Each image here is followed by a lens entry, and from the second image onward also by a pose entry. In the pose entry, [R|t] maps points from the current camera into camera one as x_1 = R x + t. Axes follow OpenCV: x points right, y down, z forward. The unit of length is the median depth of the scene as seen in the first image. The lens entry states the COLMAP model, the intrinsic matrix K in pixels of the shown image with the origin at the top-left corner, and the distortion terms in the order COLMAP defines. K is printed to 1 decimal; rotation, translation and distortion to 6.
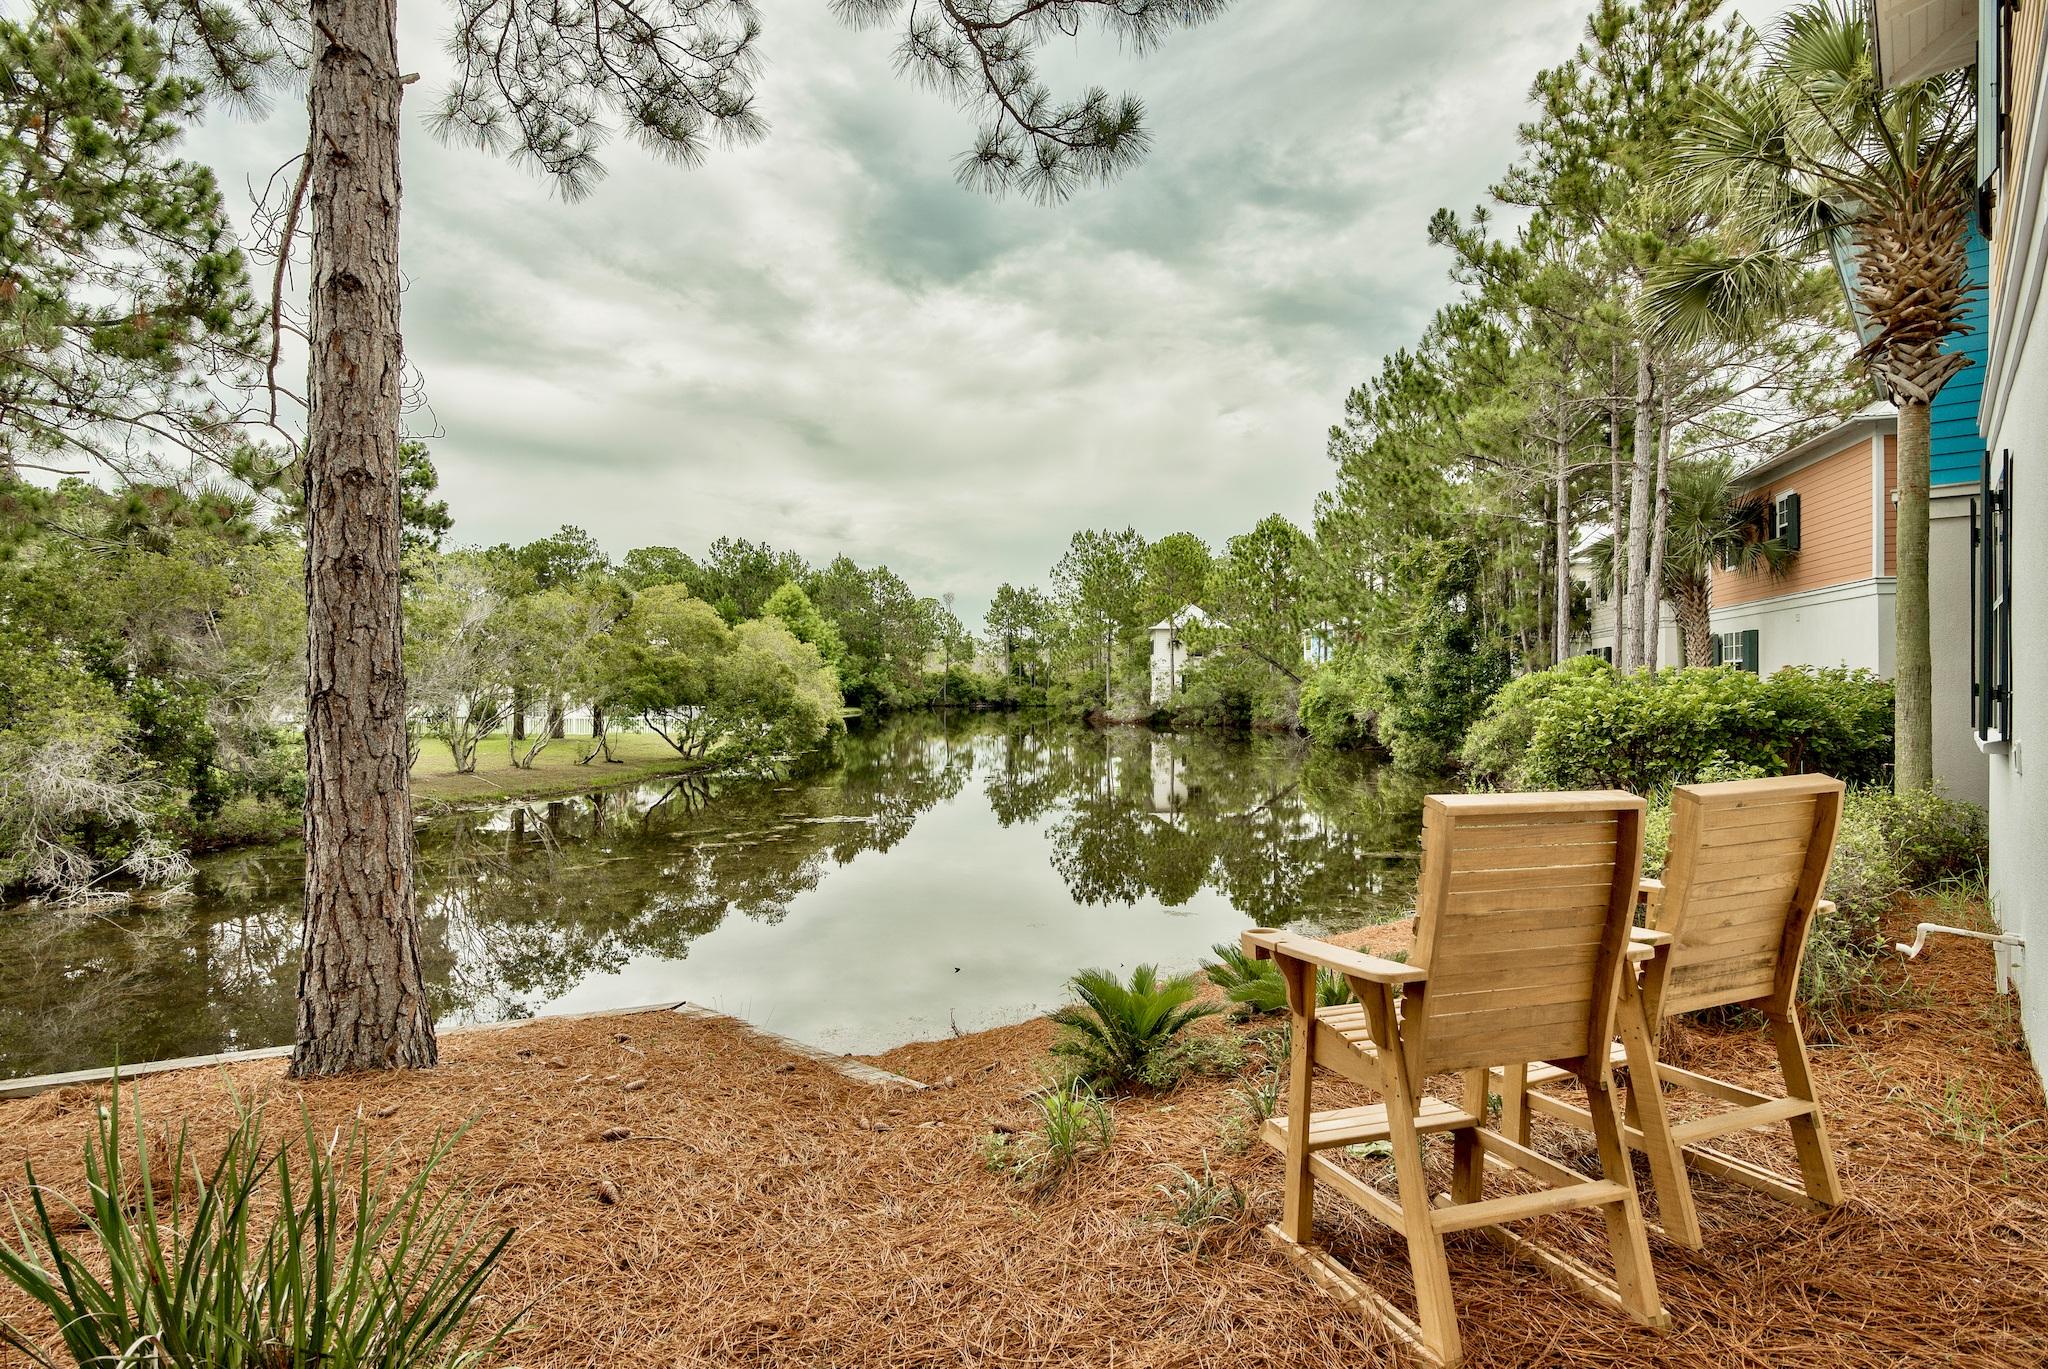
lens RADIAL K [[1031.8, 0, 1077.0], [0, 1031.8, 688.8], [0, 0, 1]] dist [-0.003045, 0.000299]
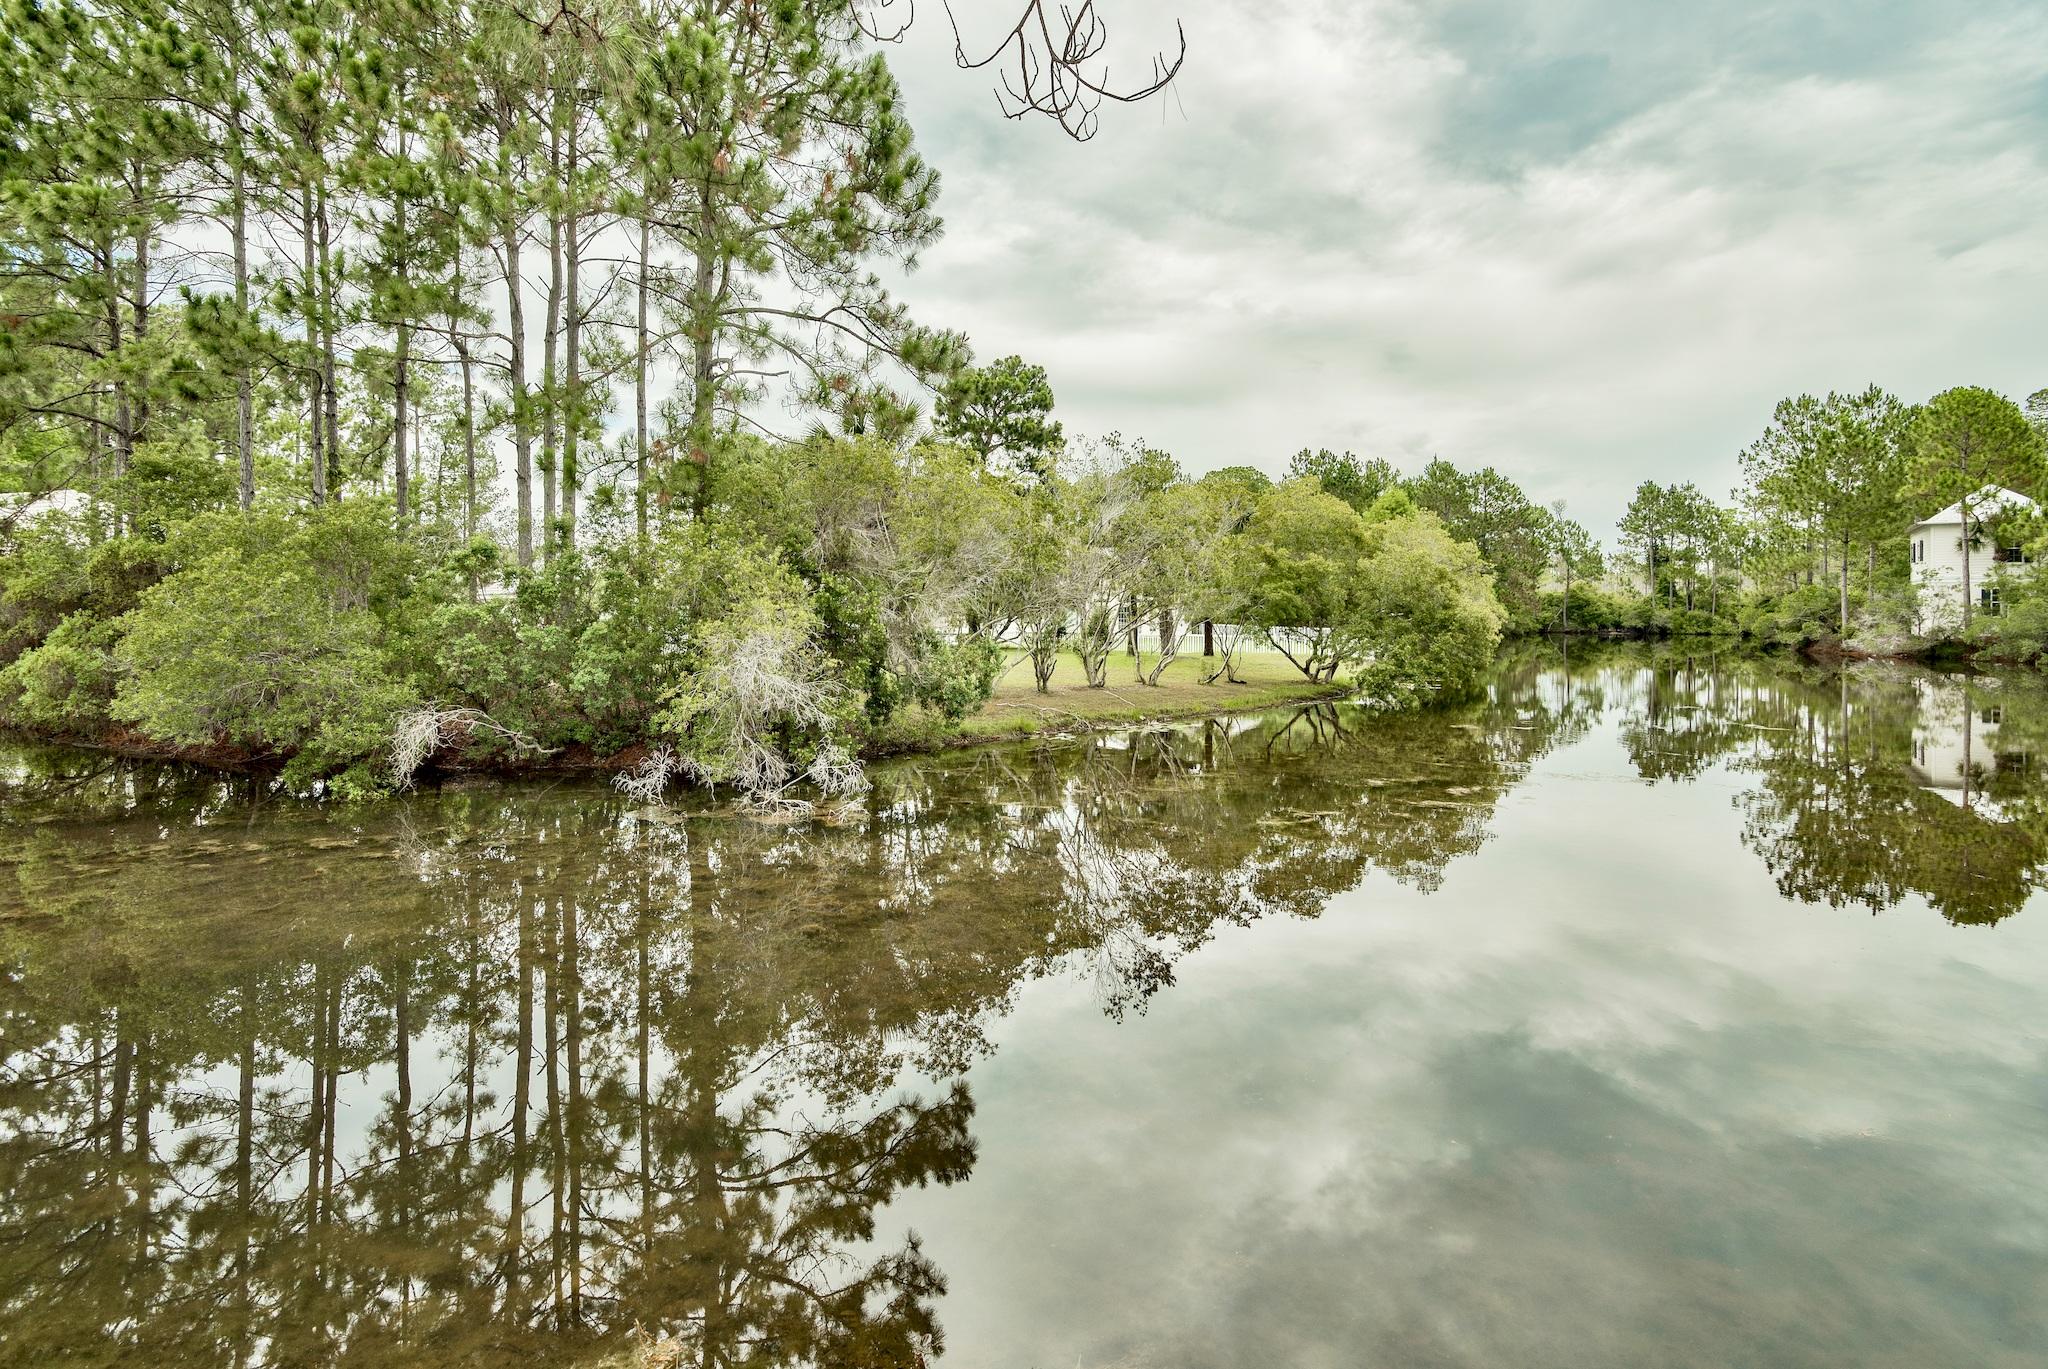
lens RADIAL K [[1009.8, 0, 1029.9], [0, 1009.8, 646.3], [0, 0, 1]] dist [-0.000169, -0.000177]
pose [[0.851781, 0.019811, -0.523523, -0.141091], [-0.006416, 0.999604, 0.027387, 0.016670], [0.523859, -0.019969, 0.851571, 0.164905]]
